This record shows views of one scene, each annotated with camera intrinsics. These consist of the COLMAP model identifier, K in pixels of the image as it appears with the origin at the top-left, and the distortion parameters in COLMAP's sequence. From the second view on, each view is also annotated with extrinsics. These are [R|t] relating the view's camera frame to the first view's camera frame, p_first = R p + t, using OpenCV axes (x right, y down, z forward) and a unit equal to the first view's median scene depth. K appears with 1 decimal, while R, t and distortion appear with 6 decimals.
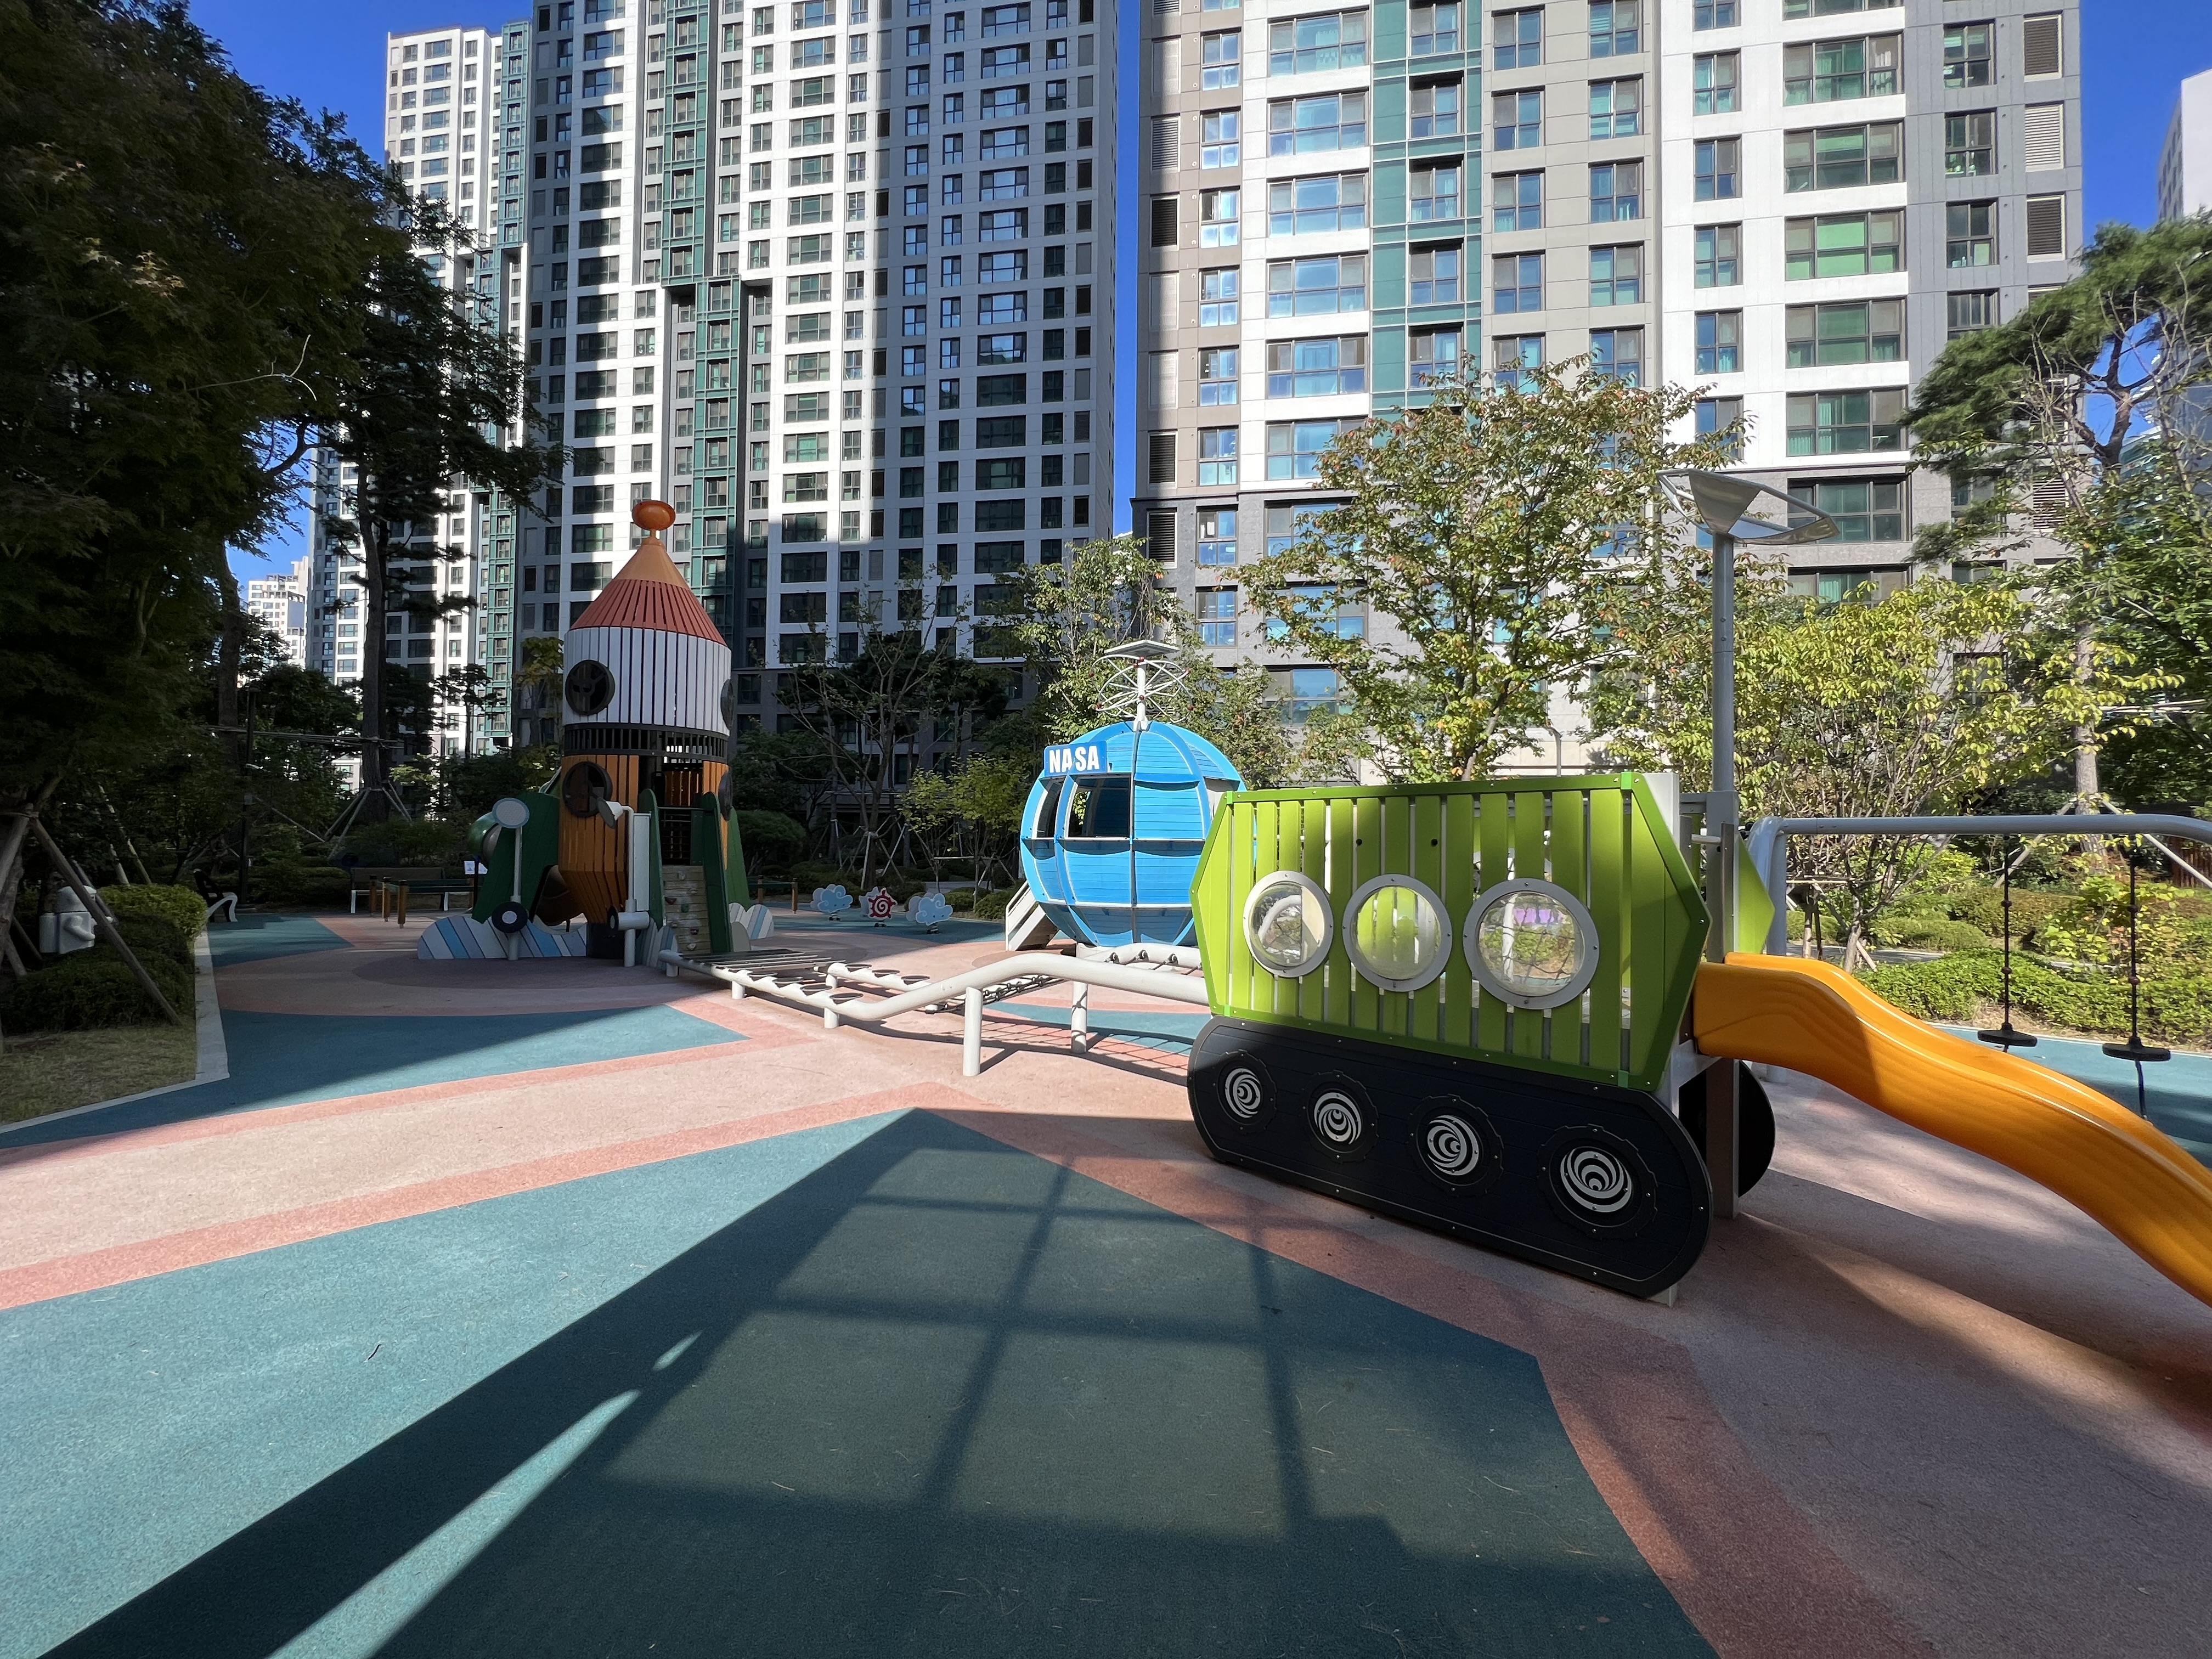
lens RADIAL K [[882.2, 0, 1106.2], [0, 882.2, 828.0], [0, 0, 1]] dist [-0.010907, -0.000142]
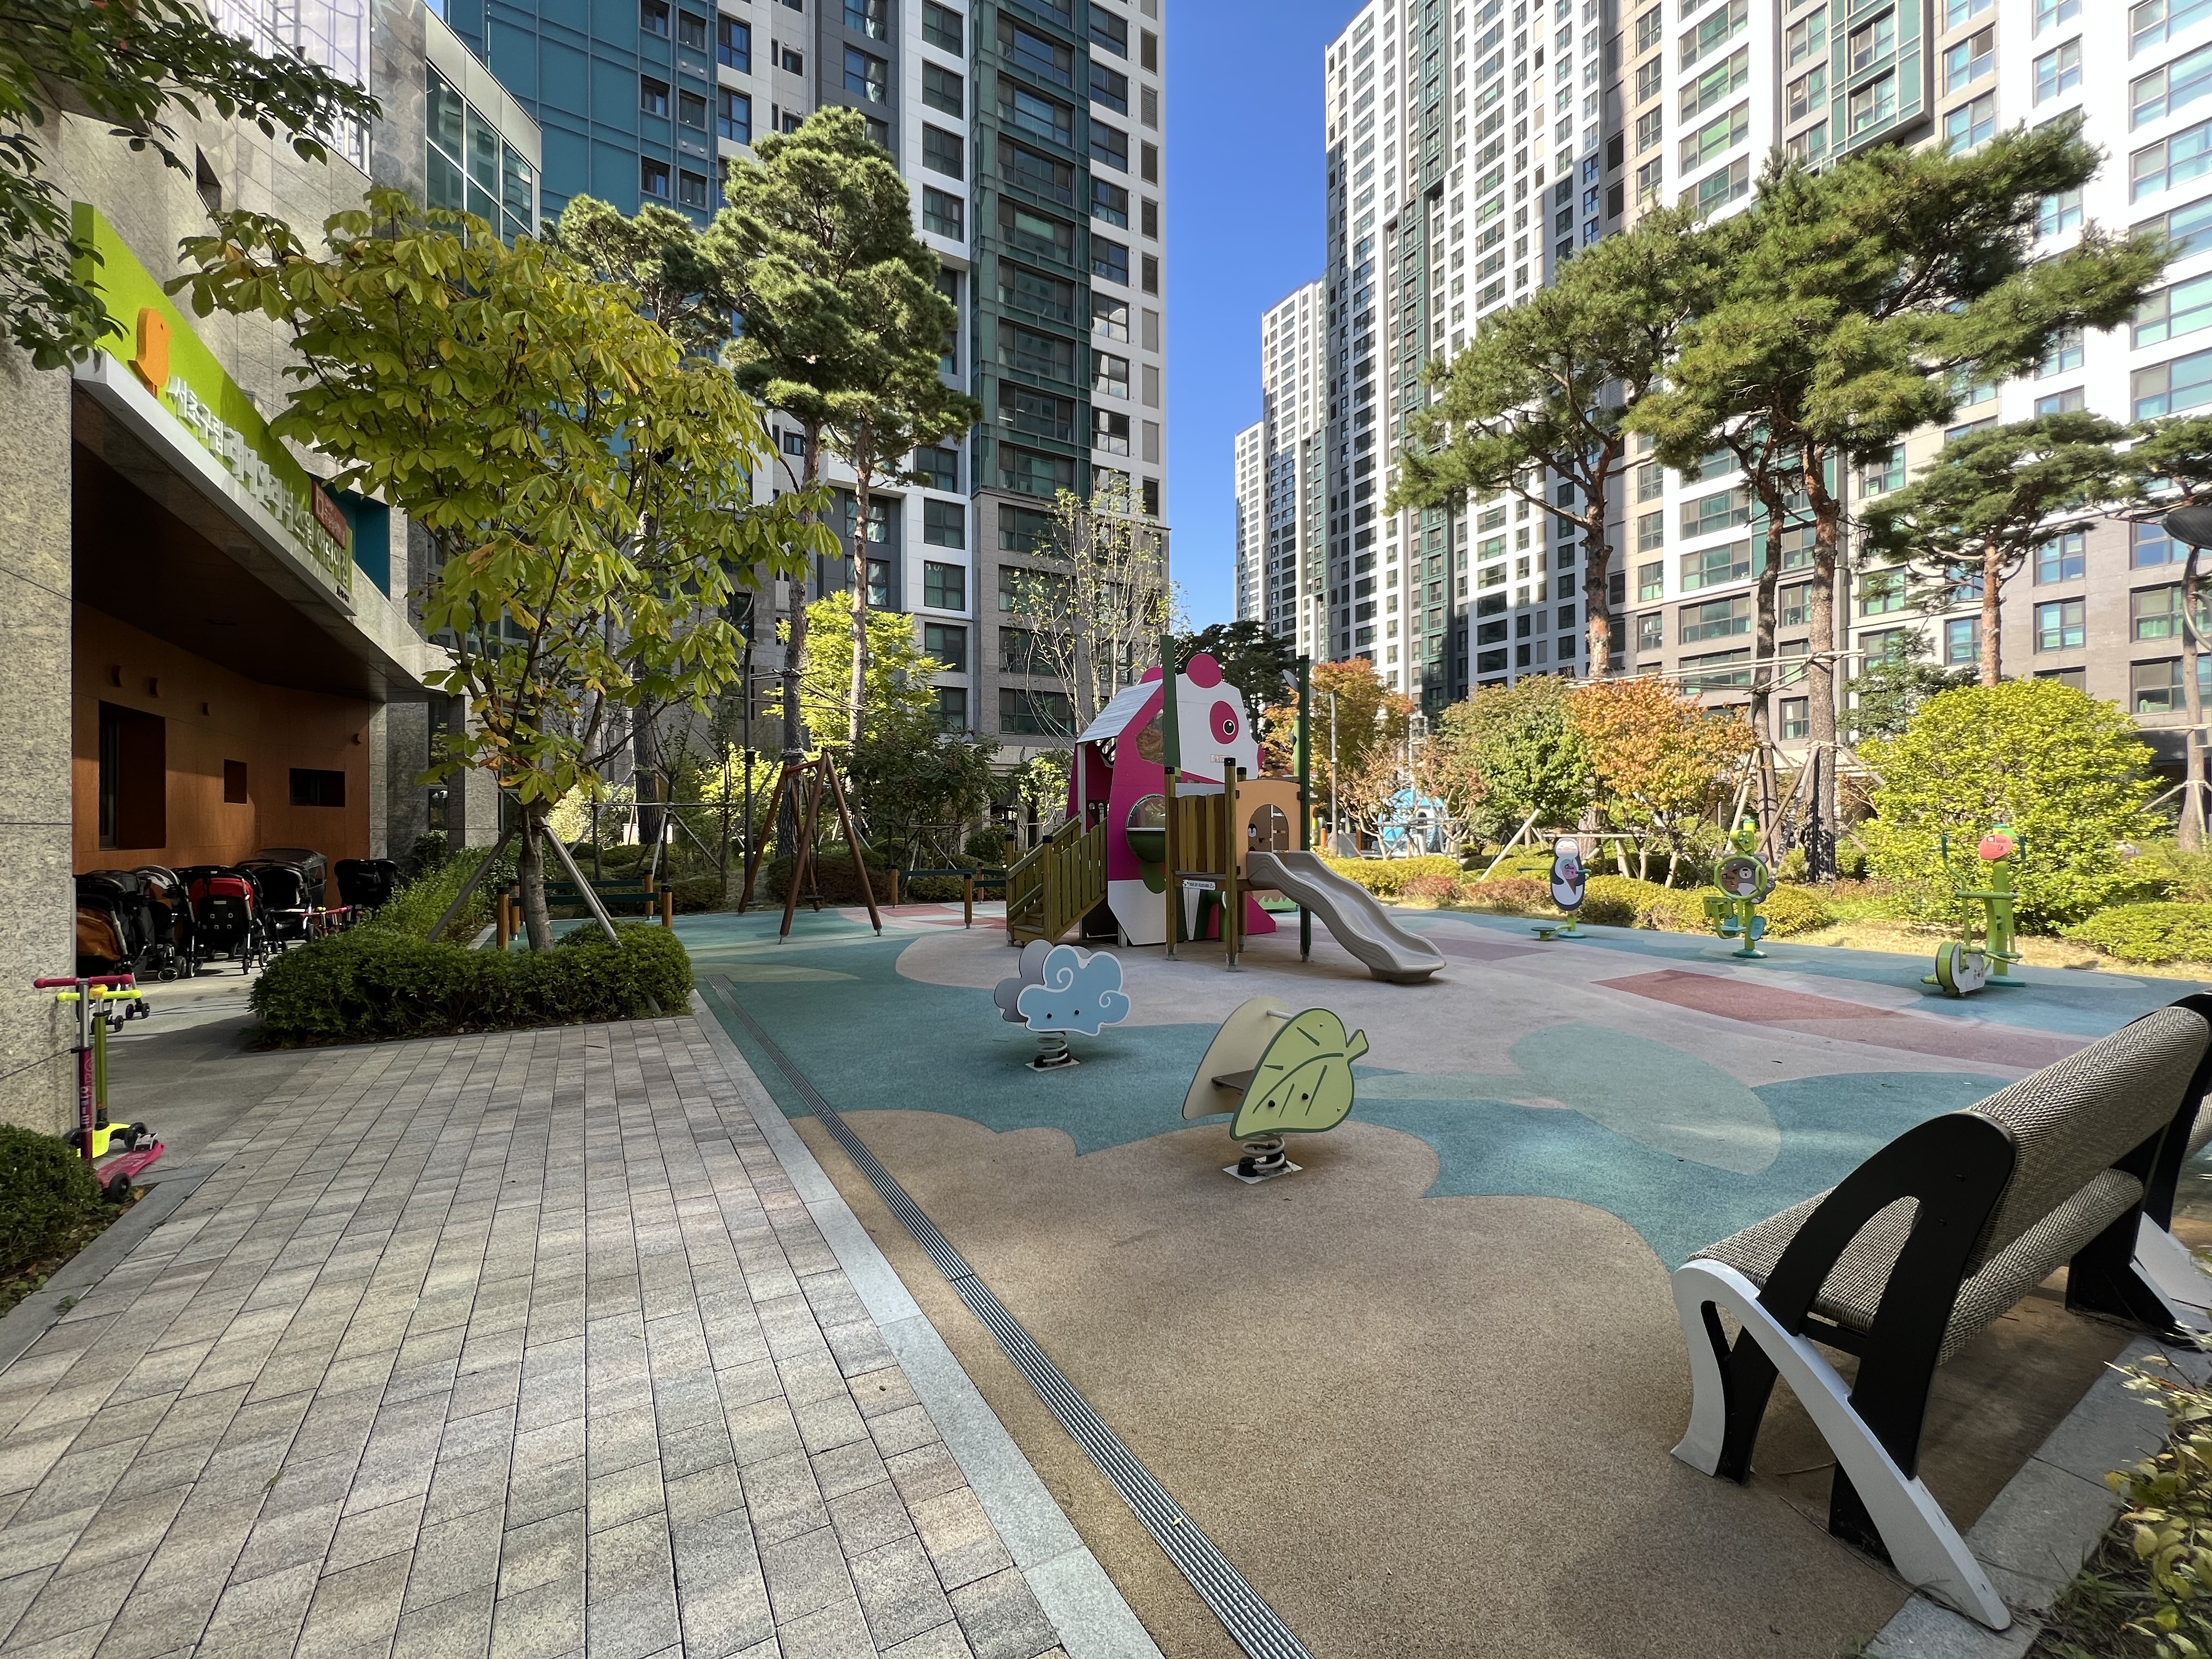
lens RADIAL K [[882.2, 0, 1106.2], [0, 882.2, 825.2], [0, 0, 1]] dist [-0.010907, -0.000142]
pose [[0.629518, -0.003974, -0.776975, 0.372764], [0.020075, 0.999736, 0.011152, -0.009864], [0.776726, -0.022618, 0.629432, -0.399354]]
